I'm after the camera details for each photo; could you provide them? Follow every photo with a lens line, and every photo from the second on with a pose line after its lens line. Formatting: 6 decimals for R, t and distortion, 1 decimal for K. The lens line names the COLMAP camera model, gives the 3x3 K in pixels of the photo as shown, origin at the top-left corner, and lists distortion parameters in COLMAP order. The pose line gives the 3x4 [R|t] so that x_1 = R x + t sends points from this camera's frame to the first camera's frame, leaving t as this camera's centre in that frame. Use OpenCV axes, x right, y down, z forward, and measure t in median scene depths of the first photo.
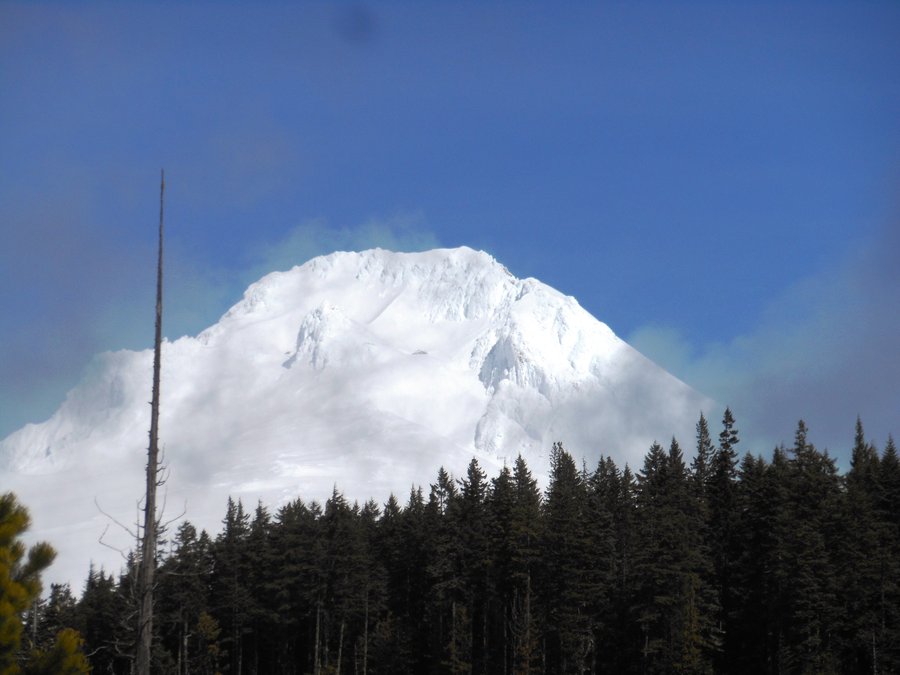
lens RADIAL K [[5673.5, 0, 451.7], [0, 5673.5, 336.3], [0, 0, 1]] dist [0.558490, 0.000000]
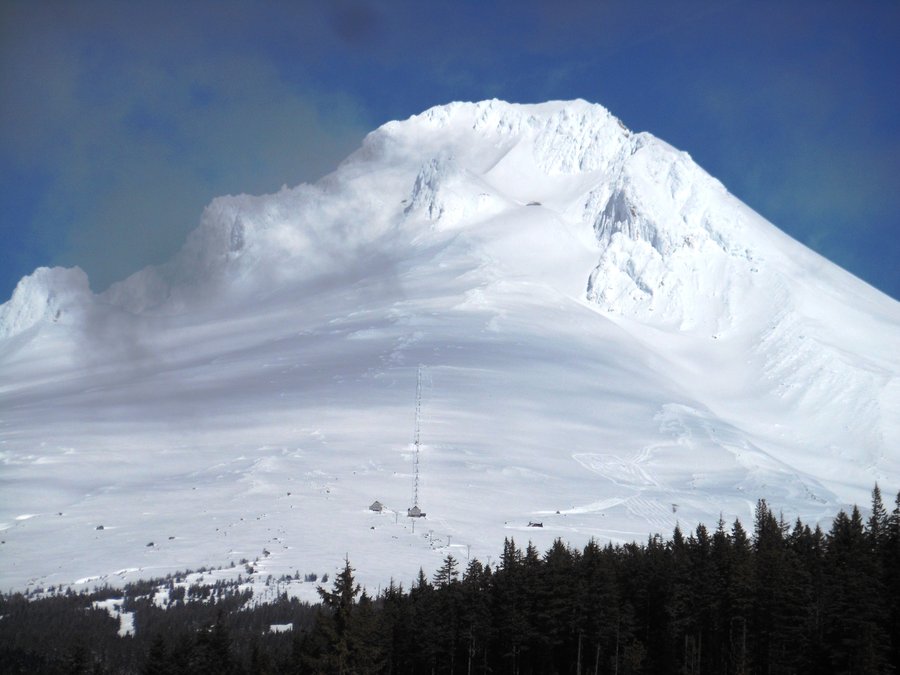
lens RADIAL K [[5673.5, 0, 448.9], [0, 5673.5, 338.2], [0, 0, 1]] dist [0.558490, 0.000000]
pose [[0.999557, 0.023406, -0.018394, -0.029449], [-0.022852, 0.999294, 0.029807, -0.055002], [0.019079, -0.029374, 0.999386, -0.285367]]
